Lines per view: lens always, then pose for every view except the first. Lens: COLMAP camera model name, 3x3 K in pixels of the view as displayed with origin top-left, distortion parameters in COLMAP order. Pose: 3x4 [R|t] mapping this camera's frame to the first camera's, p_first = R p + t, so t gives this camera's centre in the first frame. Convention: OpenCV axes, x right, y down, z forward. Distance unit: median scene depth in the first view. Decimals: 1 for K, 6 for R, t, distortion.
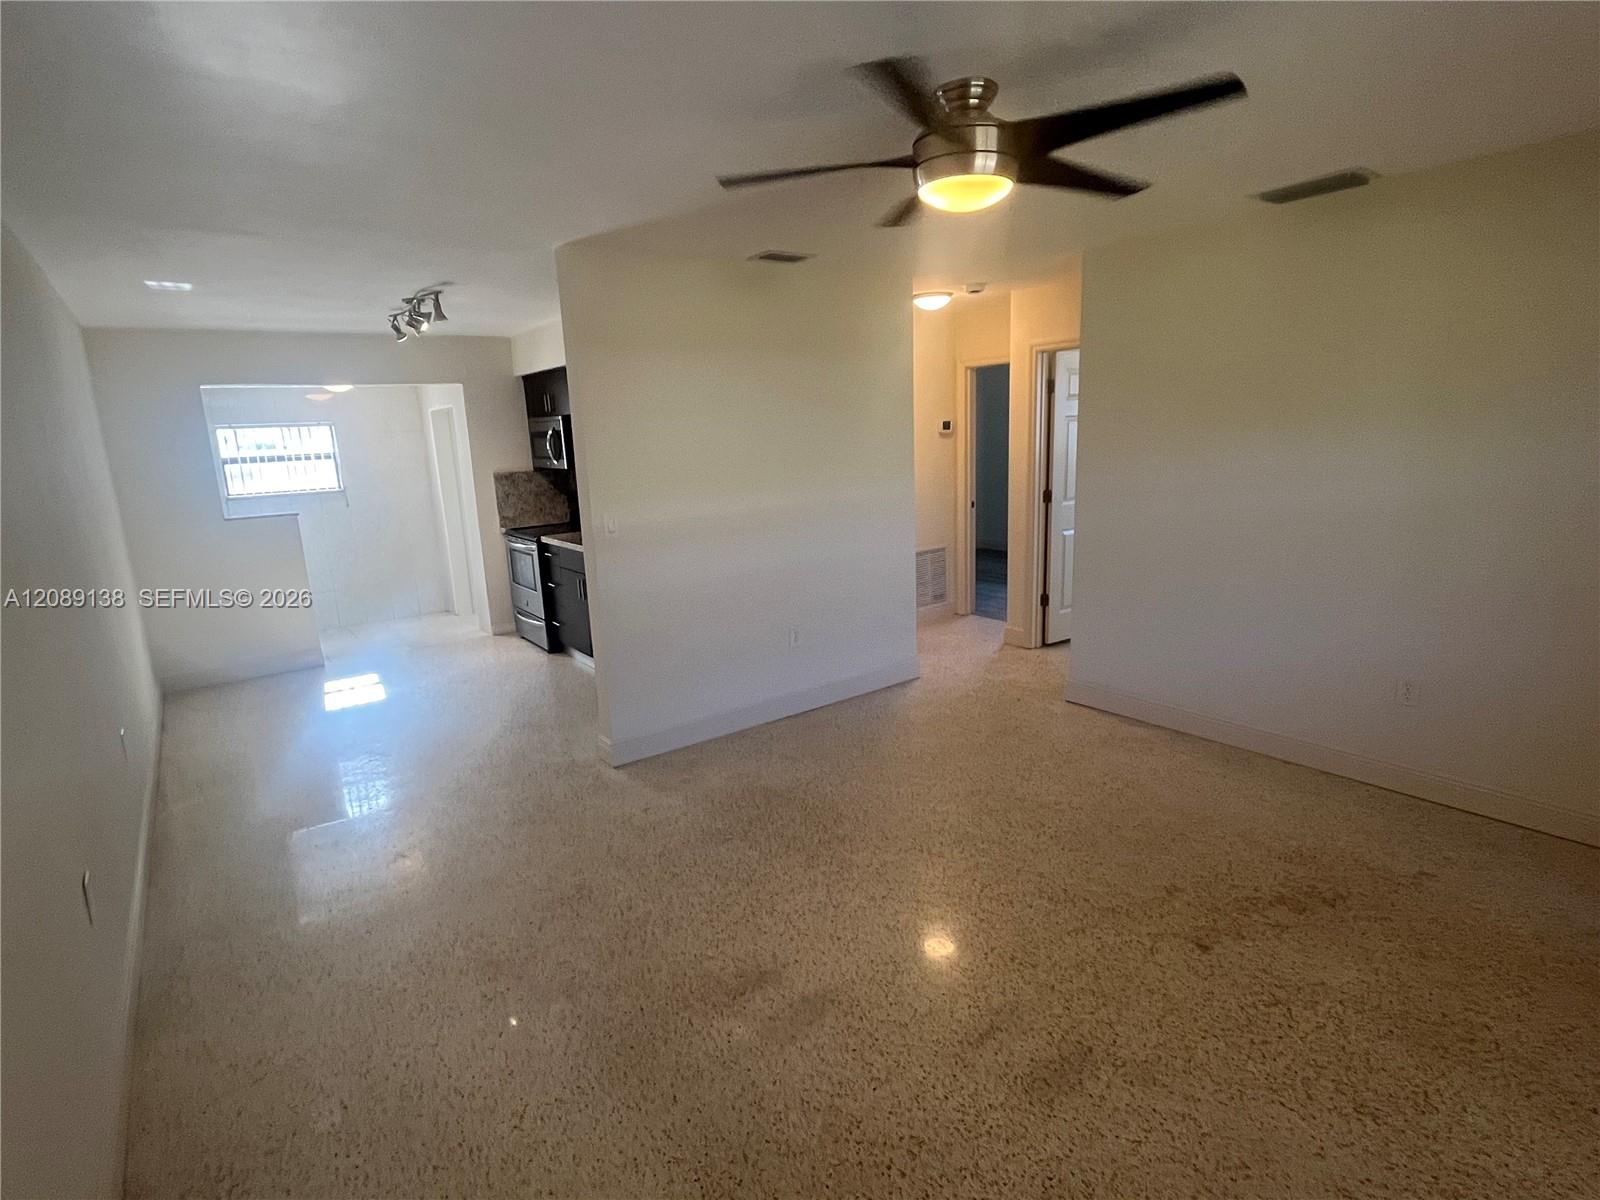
lens RADIAL K [[814.1, 0, 800.3], [0, 814.1, 602.8], [0, 0, 1]] dist [-0.002070, -0.000135]
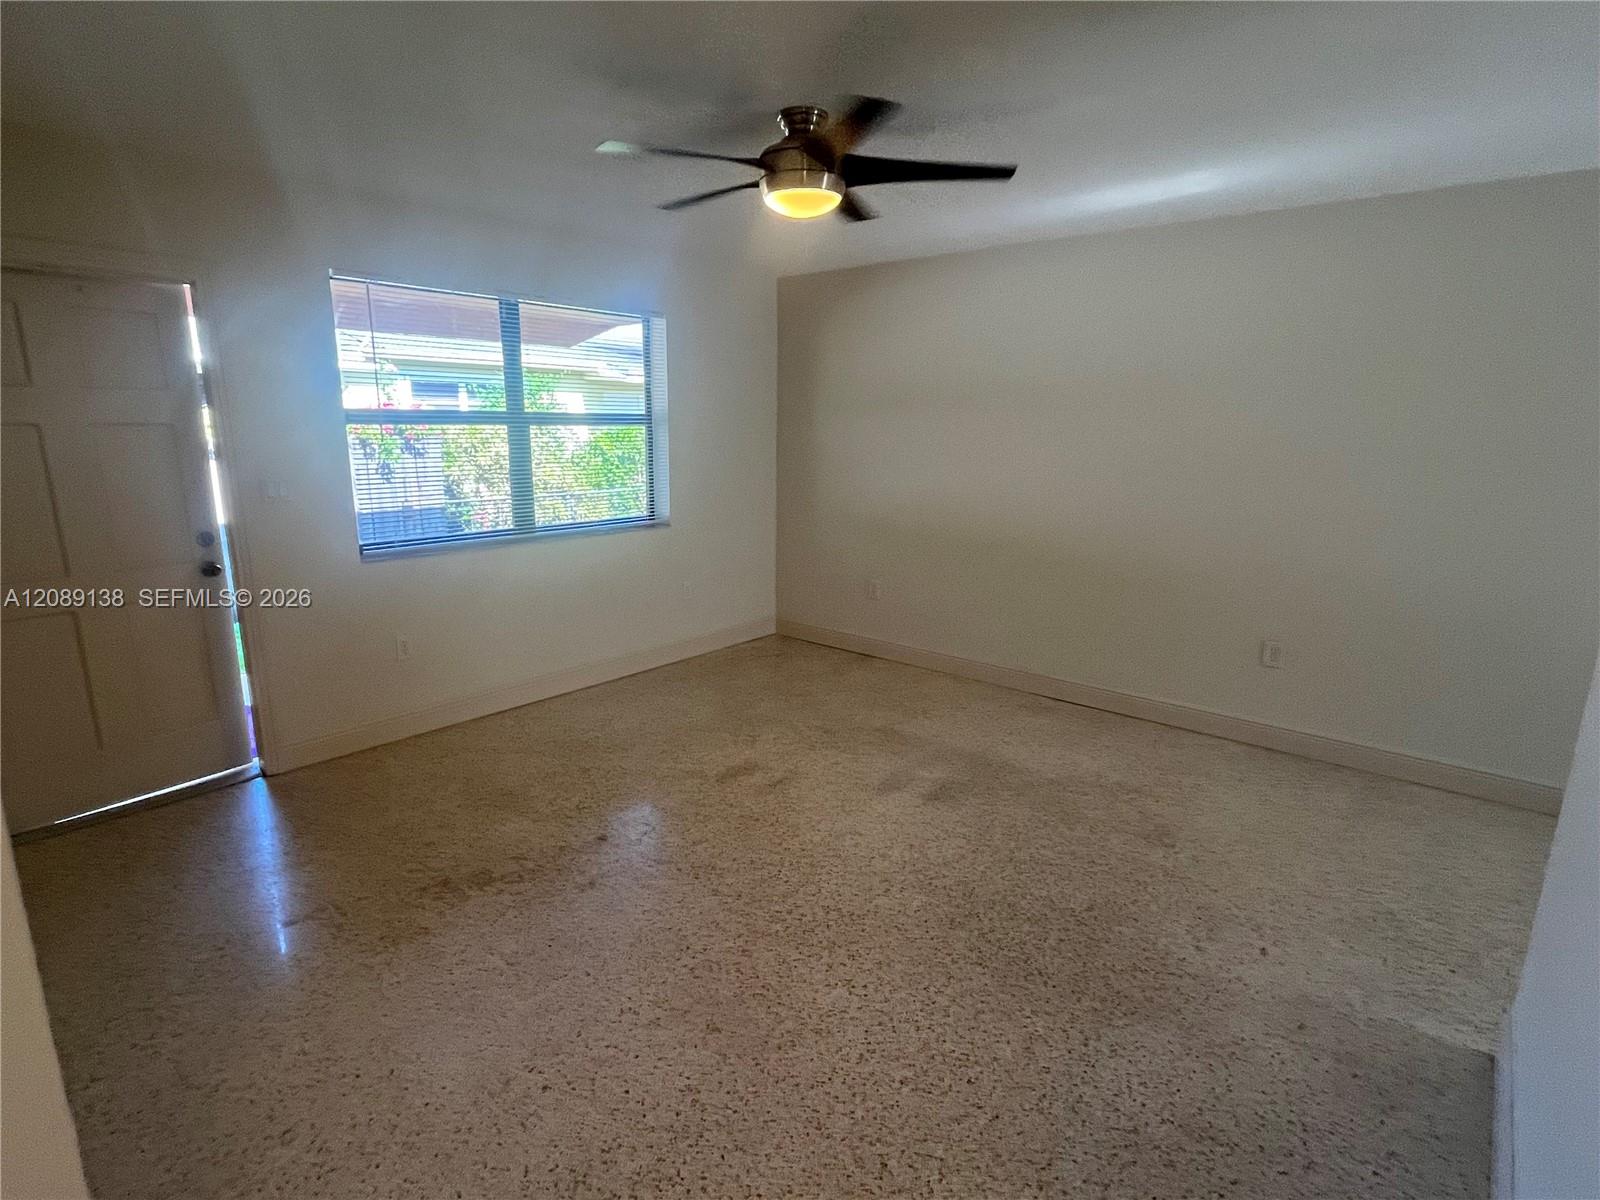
lens RADIAL K [[814.1, 0, 798.7], [0, 814.1, 601.5], [0, 0, 1]] dist [-0.002070, -0.000135]
pose [[-0.973444, 0.081374, -0.213976, 0.244364], [-0.016128, 0.907992, 0.418677, -0.227914], [0.228358, 0.411009, -0.882567, 1.107222]]
